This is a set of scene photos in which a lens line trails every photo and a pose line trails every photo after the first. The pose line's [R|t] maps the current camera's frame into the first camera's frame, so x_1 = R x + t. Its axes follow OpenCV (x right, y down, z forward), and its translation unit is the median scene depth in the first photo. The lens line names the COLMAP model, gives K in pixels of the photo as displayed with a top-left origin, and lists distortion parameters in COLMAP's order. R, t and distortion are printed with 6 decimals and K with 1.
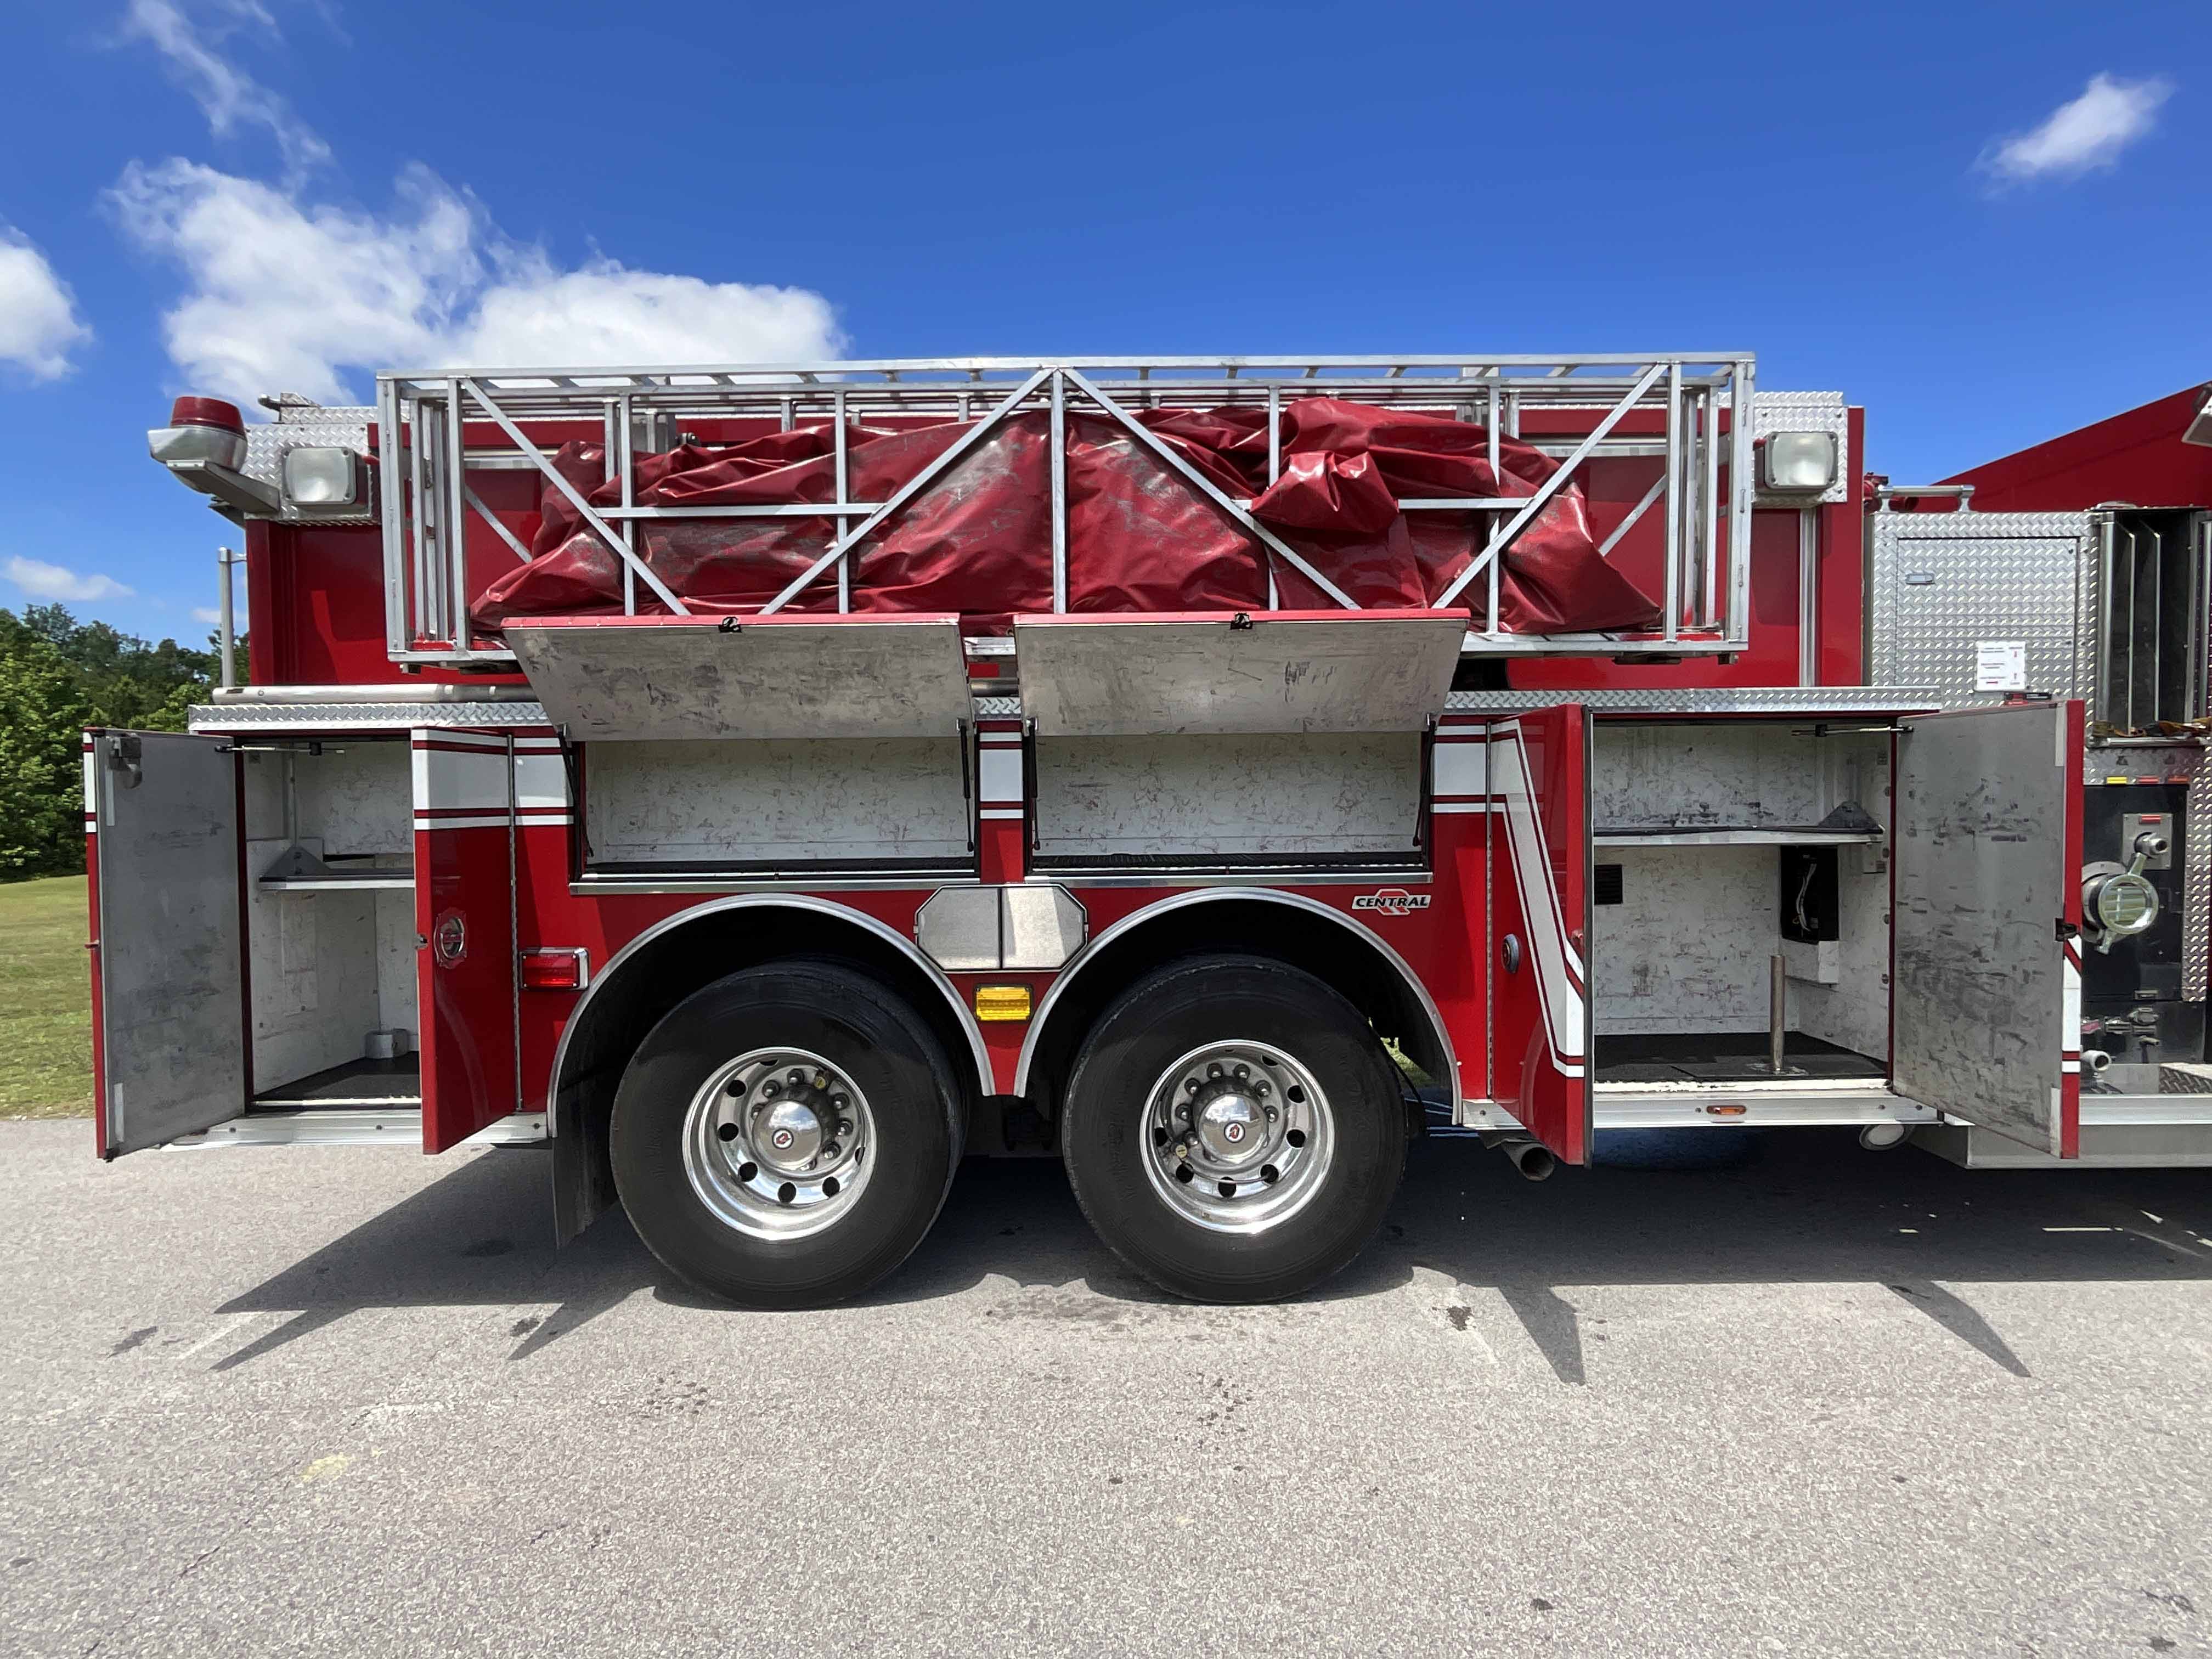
lens RADIAL K [[1132.7, 0, 1116.5], [0, 1132.7, 832.1], [0, 0, 1]] dist [-0.002211, 0.000906]
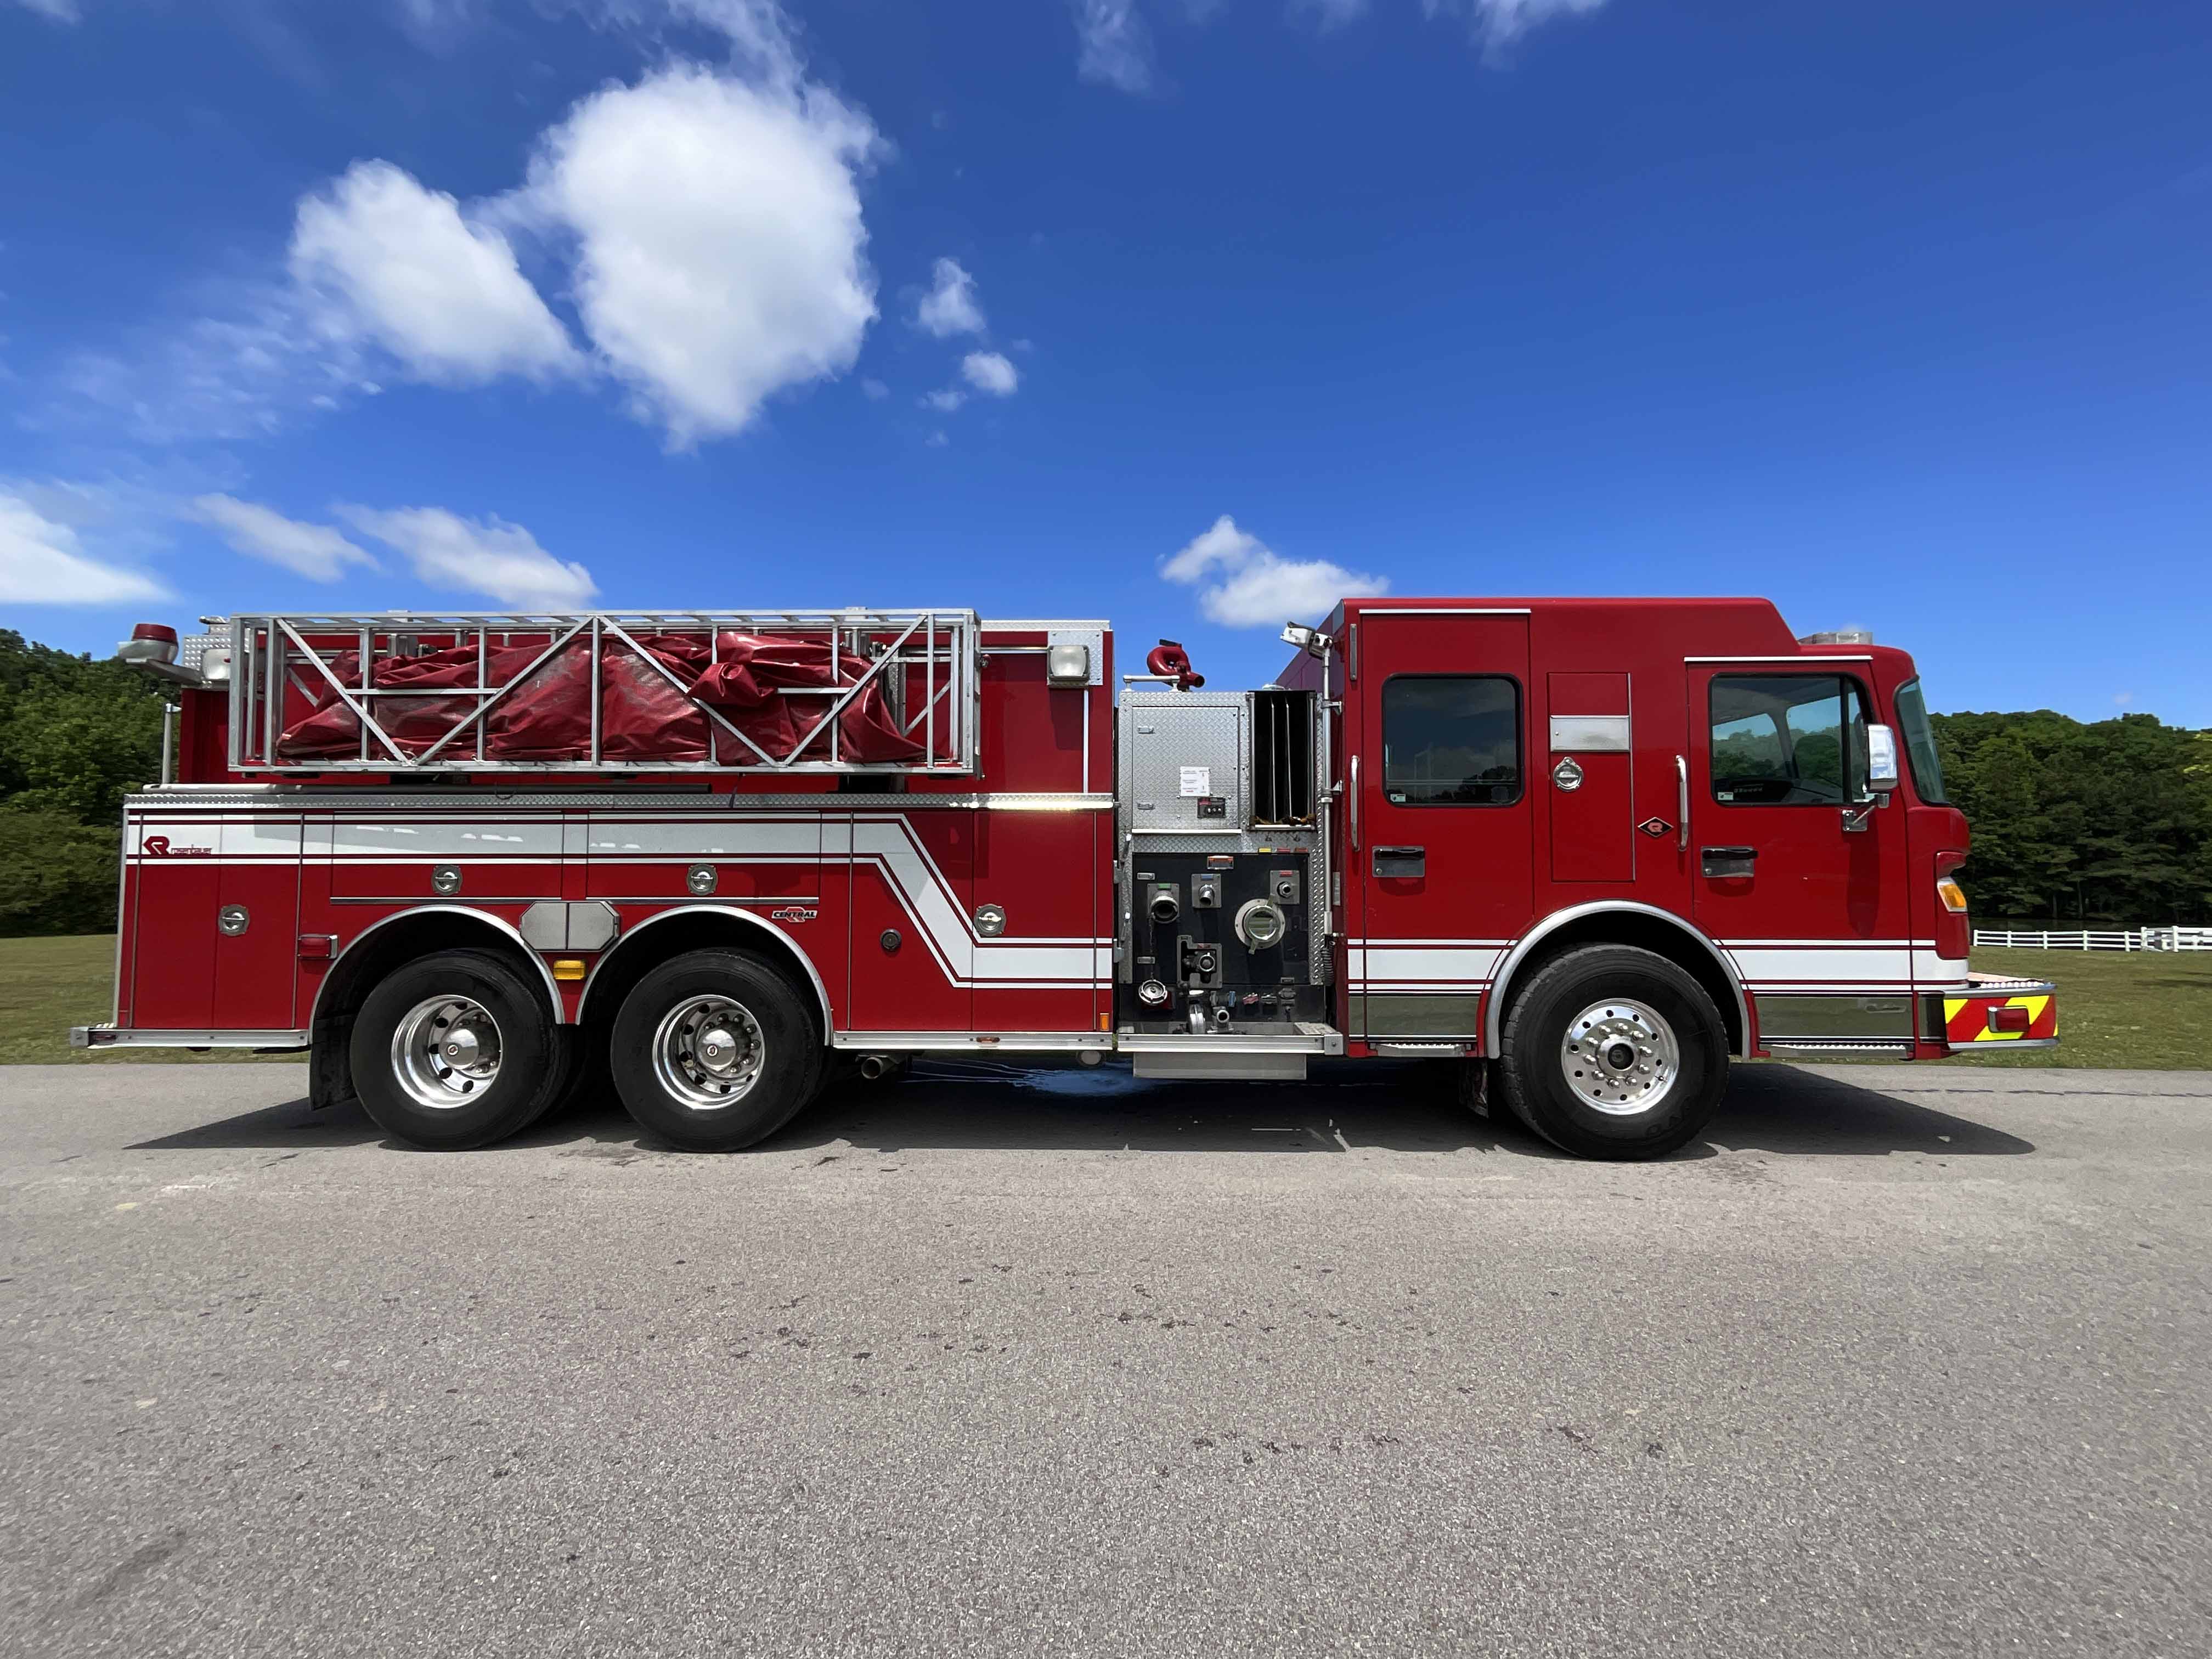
lens RADIAL K [[936.3, 0, 1106.7], [0, 936.3, 833.6], [0, 0, 1]] dist [-0.003192, 0.001407]
pose [[0.999642, 0.011303, -0.024255, 0.713216], [-0.012889, 0.997718, -0.066282, 0.025383], [0.023451, 0.066571, 0.997506, -0.402102]]
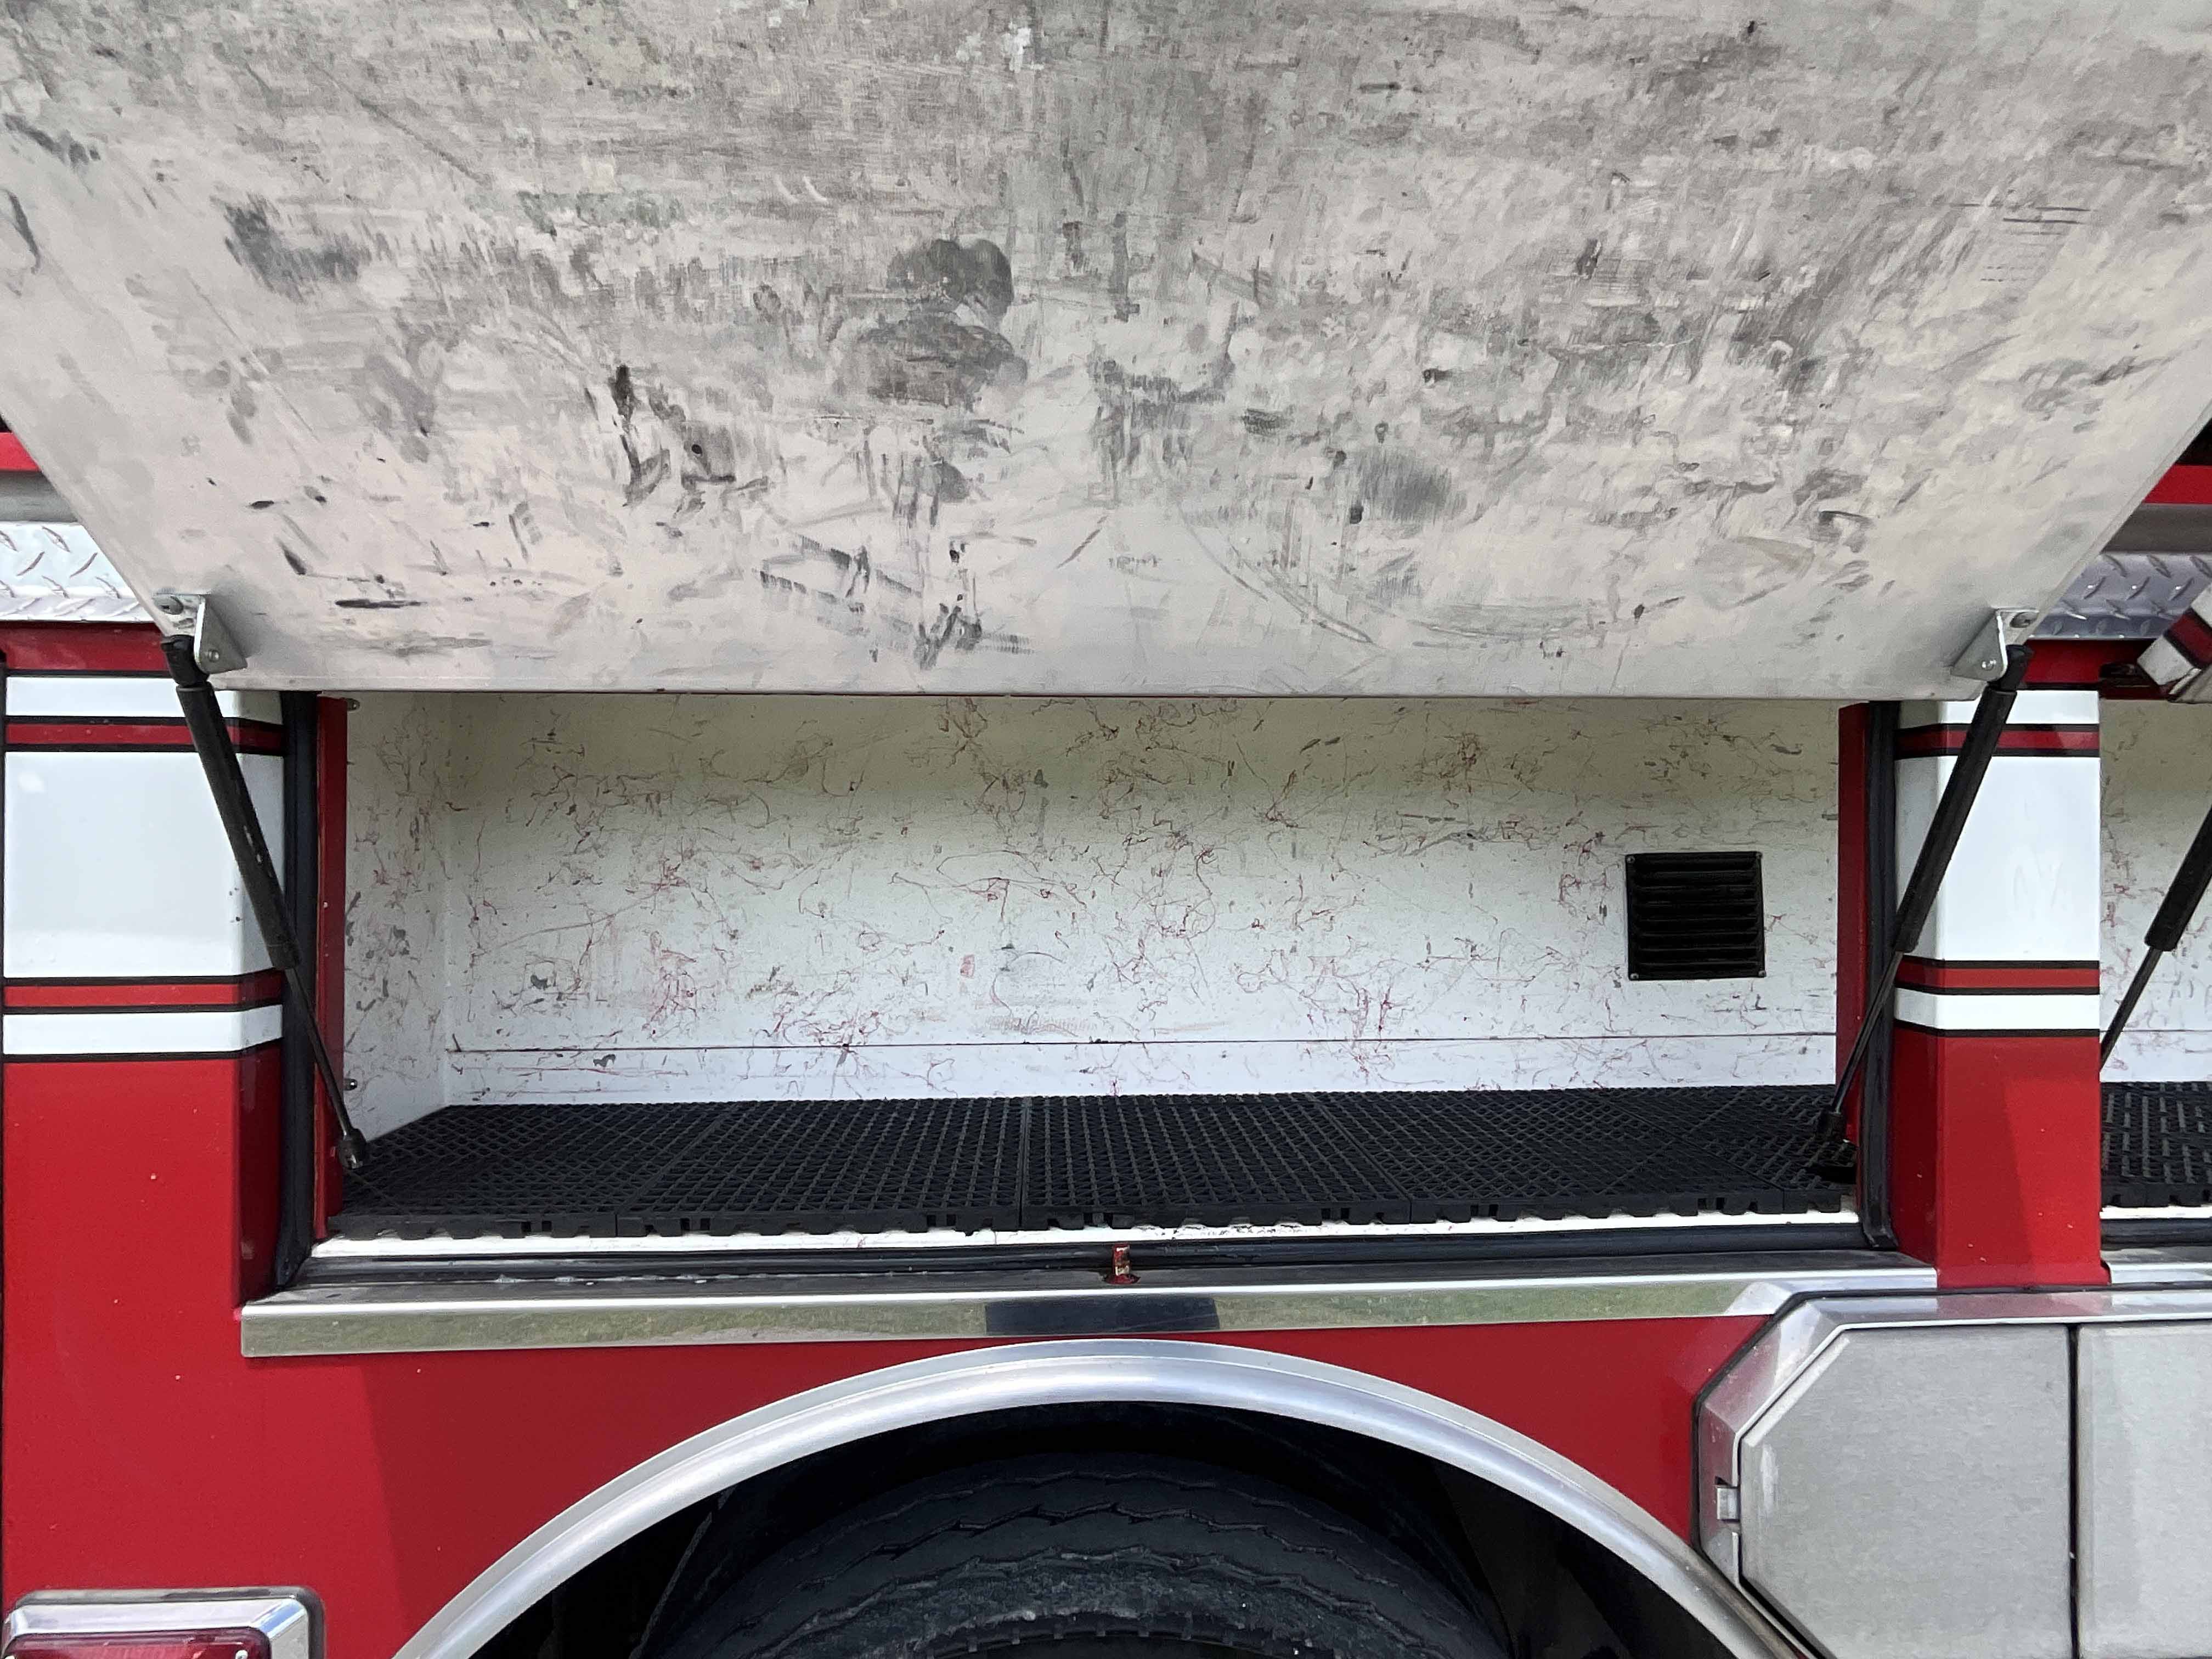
lens RADIAL K [[1132.7, 0, 1092.5], [0, 1132.7, 846.7], [0, 0, 1]] dist [-0.002211, 0.000906]
pose [[0.999399, 0.011723, 0.032609, -0.297794], [-0.011153, 0.999783, -0.017610, -0.043498], [-0.032808, 0.017236, 0.999313, 0.710732]]
